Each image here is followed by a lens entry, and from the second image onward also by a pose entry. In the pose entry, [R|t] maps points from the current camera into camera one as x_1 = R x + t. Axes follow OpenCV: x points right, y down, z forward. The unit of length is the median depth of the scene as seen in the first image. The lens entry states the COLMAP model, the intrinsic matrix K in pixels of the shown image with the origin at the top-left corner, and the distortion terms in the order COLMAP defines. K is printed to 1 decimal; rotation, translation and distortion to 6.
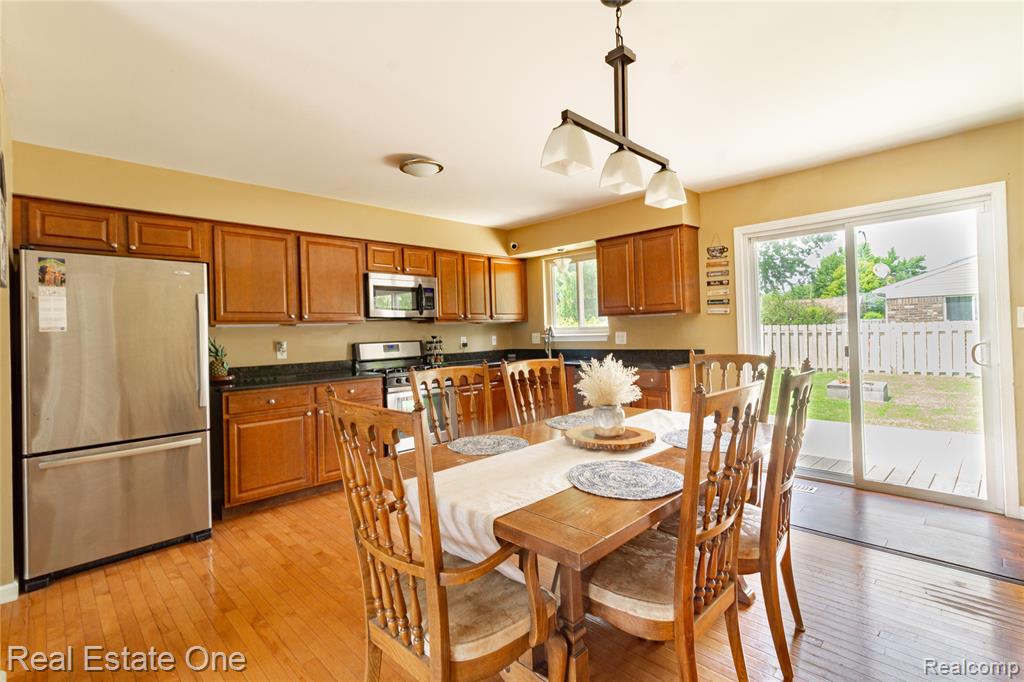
lens RADIAL K [[475.4, 0, 512.2], [0, 475.4, 330.0], [0, 0, 1]] dist [0.001200, 0.000655]
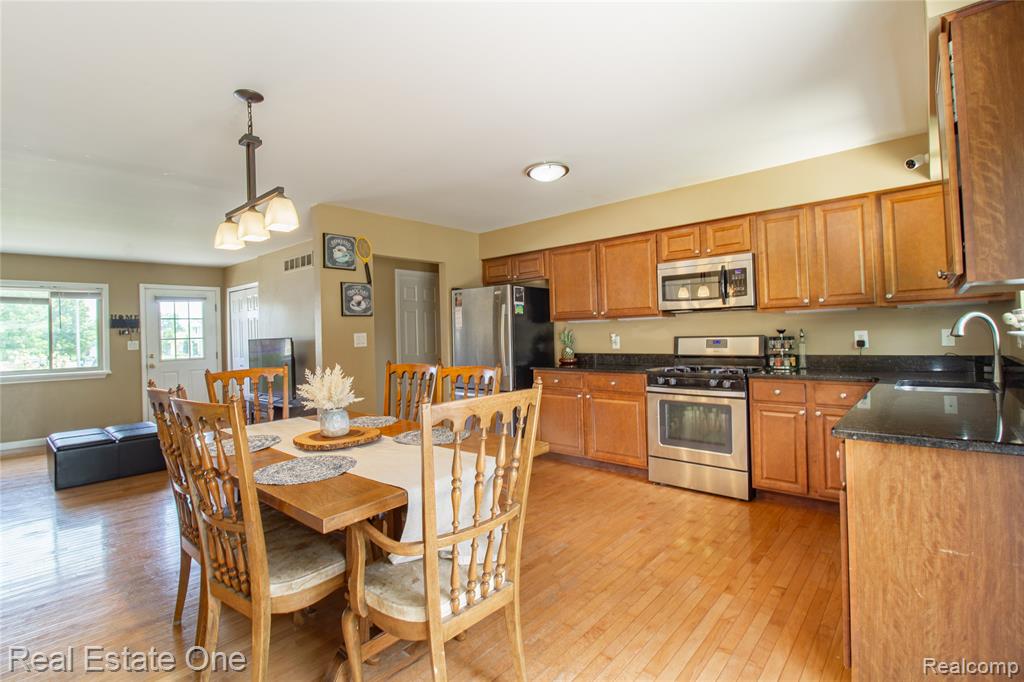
lens RADIAL K [[475.4, 0, 512.2], [0, 475.4, 330.0], [0, 0, 1]] dist [0.001200, 0.000655]
pose [[0.063595, 0.021723, -0.997739, 0.613008], [0.030460, 0.999255, 0.023698, -0.018790], [0.997511, -0.031899, 0.062886, 0.617605]]
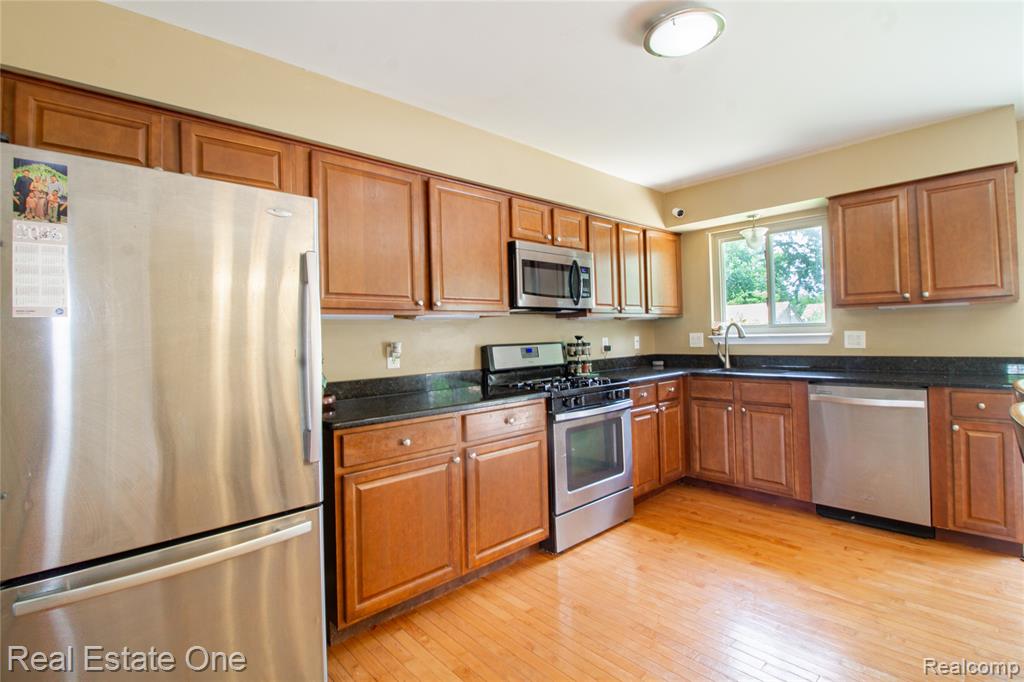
lens RADIAL K [[480.6, 0, 510.3], [0, 480.6, 329.5], [0, 0, 1]] dist [-0.000806, -0.012281]
pose [[0.999171, 0.003574, -0.040553, -0.271110], [-0.003815, 0.999975, -0.005881, 0.008817], [0.040531, 0.006031, 0.999160, 0.309810]]
